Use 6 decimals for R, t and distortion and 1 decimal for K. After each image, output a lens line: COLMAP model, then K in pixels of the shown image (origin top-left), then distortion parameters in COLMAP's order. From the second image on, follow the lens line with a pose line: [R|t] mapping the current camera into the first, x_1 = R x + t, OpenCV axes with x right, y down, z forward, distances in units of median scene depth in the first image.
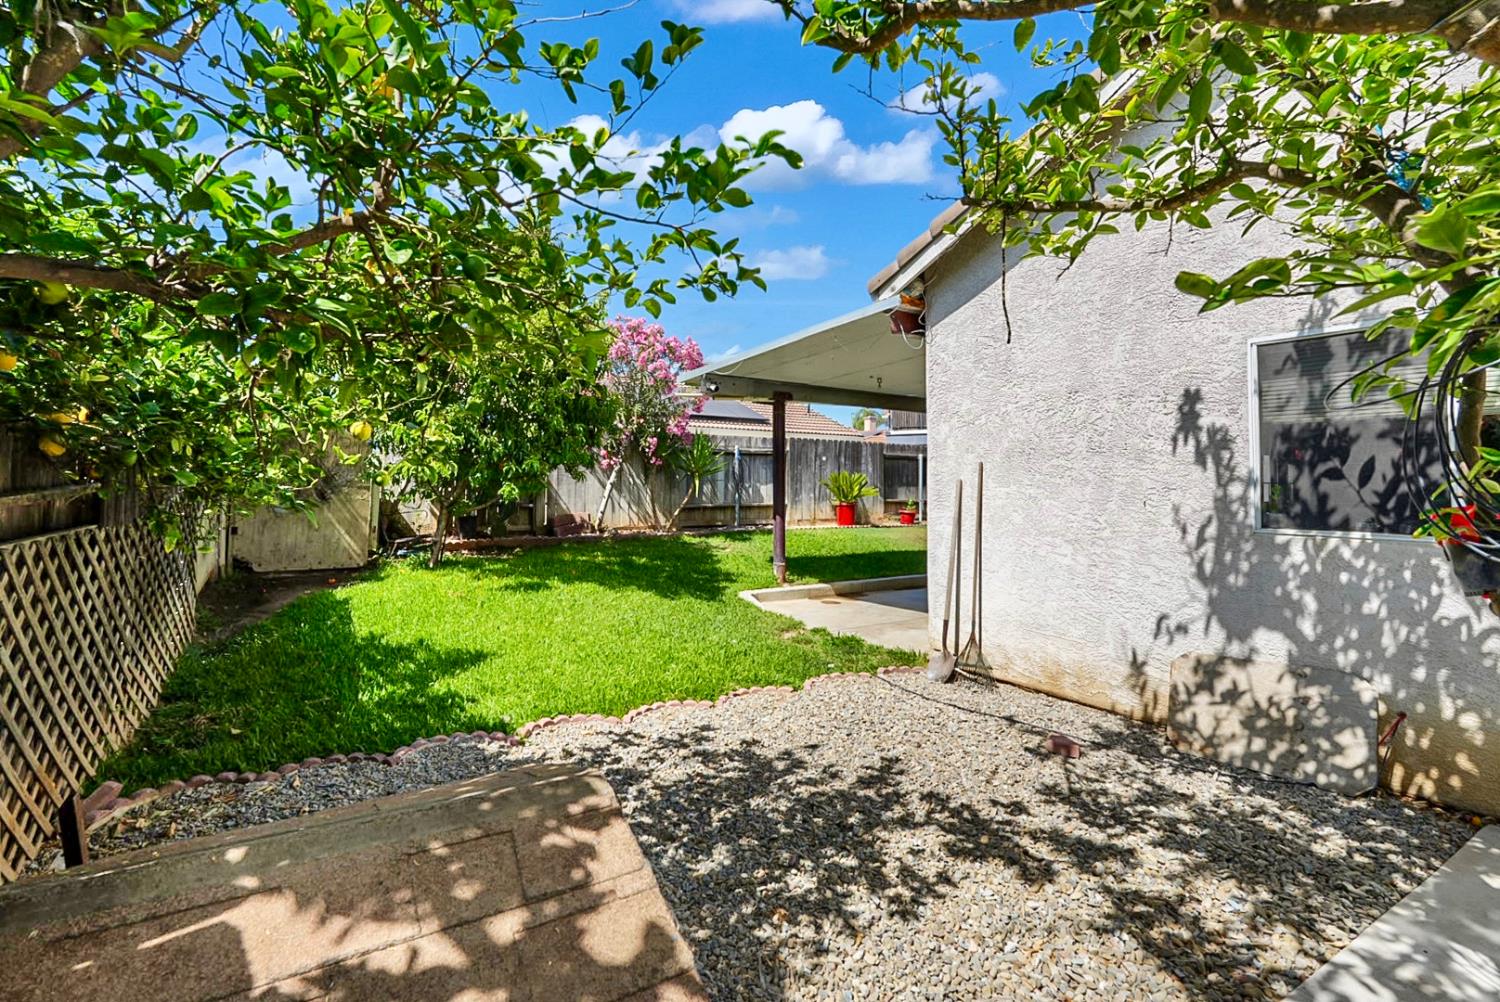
lens RADIAL K [[677.5, 0, 746.9], [0, 677.5, 449.2], [0, 0, 1]] dist [-0.000476, 0.000450]
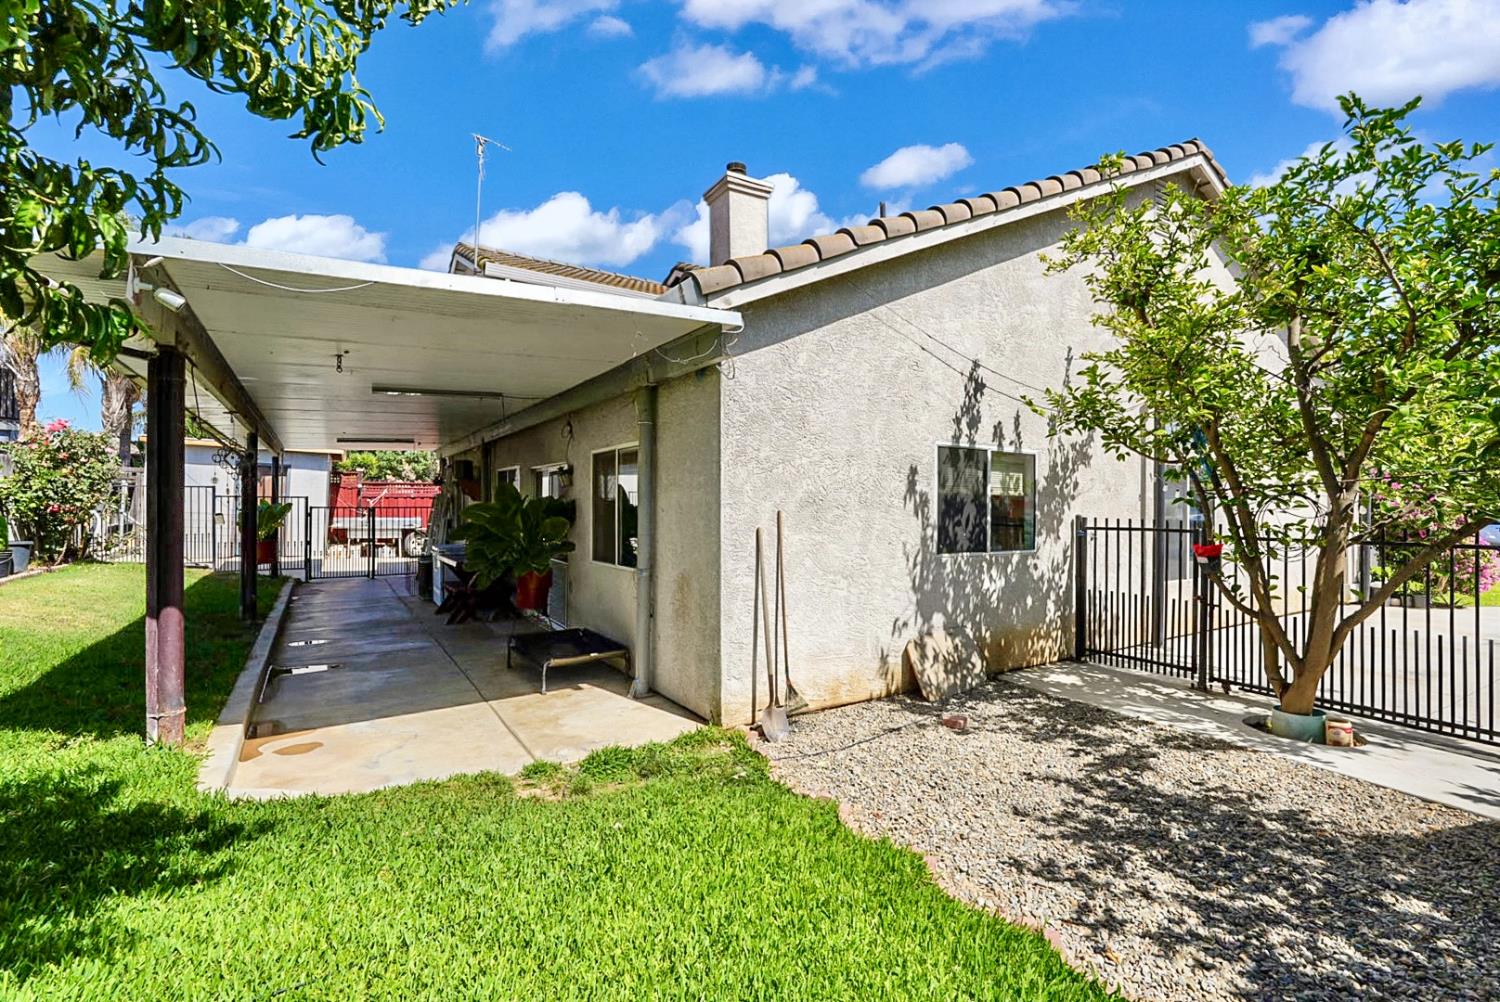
lens RADIAL K [[673.8, 0, 744.4], [0, 673.8, 497.2], [0, 0, 1]] dist [-0.003621, 0.001448]
pose [[0.018565, 0.005609, 0.999812, -0.973293], [-0.057350, 0.998344, -0.004536, 0.009780], [-0.998182, -0.057255, 0.018856, 1.511146]]
